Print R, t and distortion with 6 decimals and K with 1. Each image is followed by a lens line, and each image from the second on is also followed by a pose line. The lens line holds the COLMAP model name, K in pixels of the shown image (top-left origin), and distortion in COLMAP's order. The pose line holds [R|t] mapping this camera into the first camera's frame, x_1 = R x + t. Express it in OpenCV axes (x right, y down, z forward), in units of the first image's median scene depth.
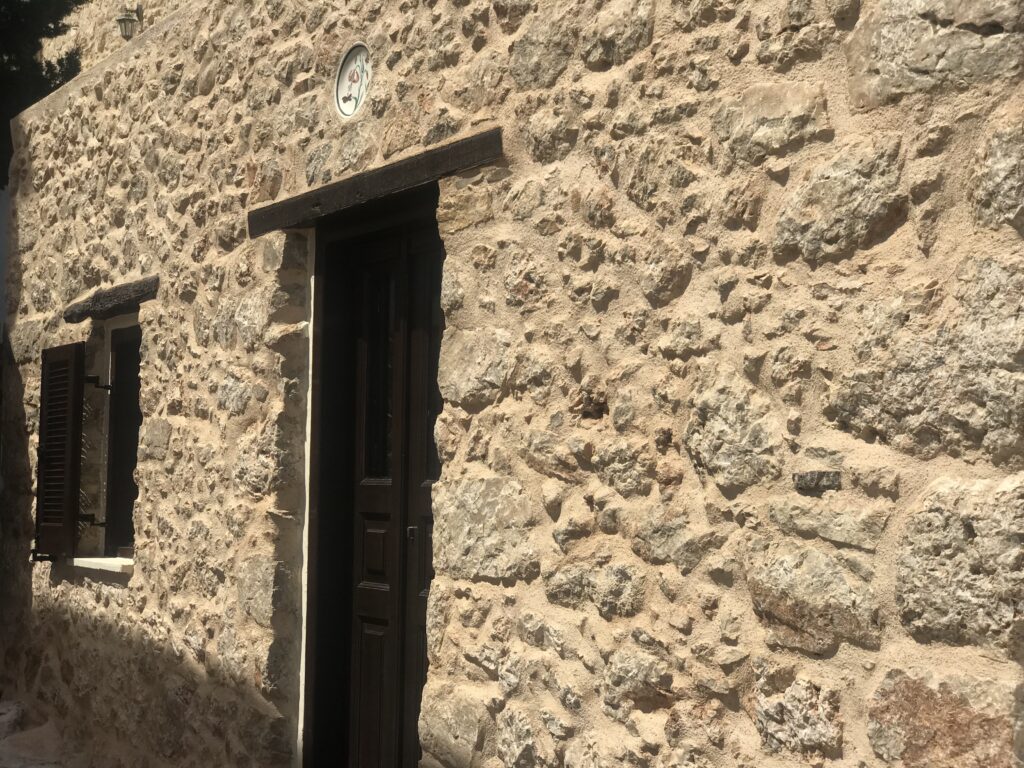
lens RADIAL K [[1715.8, 0, 509.5], [0, 1715.8, 384.3], [0, 0, 1]] dist [0.083667, 0.000000]
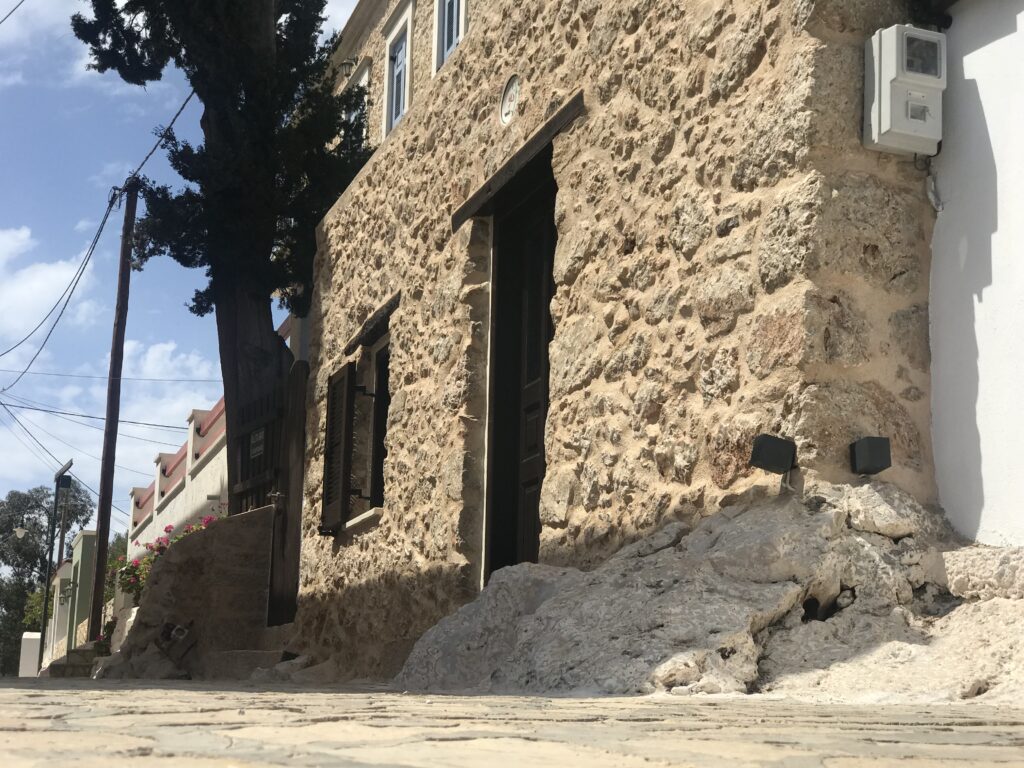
lens RADIAL K [[1715.8, 0, 513.8], [0, 1715.8, 385.0], [0, 0, 1]] dist [0.083667, 0.000000]
pose [[0.978918, -0.037647, -0.200756, 0.236848], [0.004289, 0.986439, -0.164072, 0.364229], [0.204211, 0.159752, 0.965804, -0.429503]]
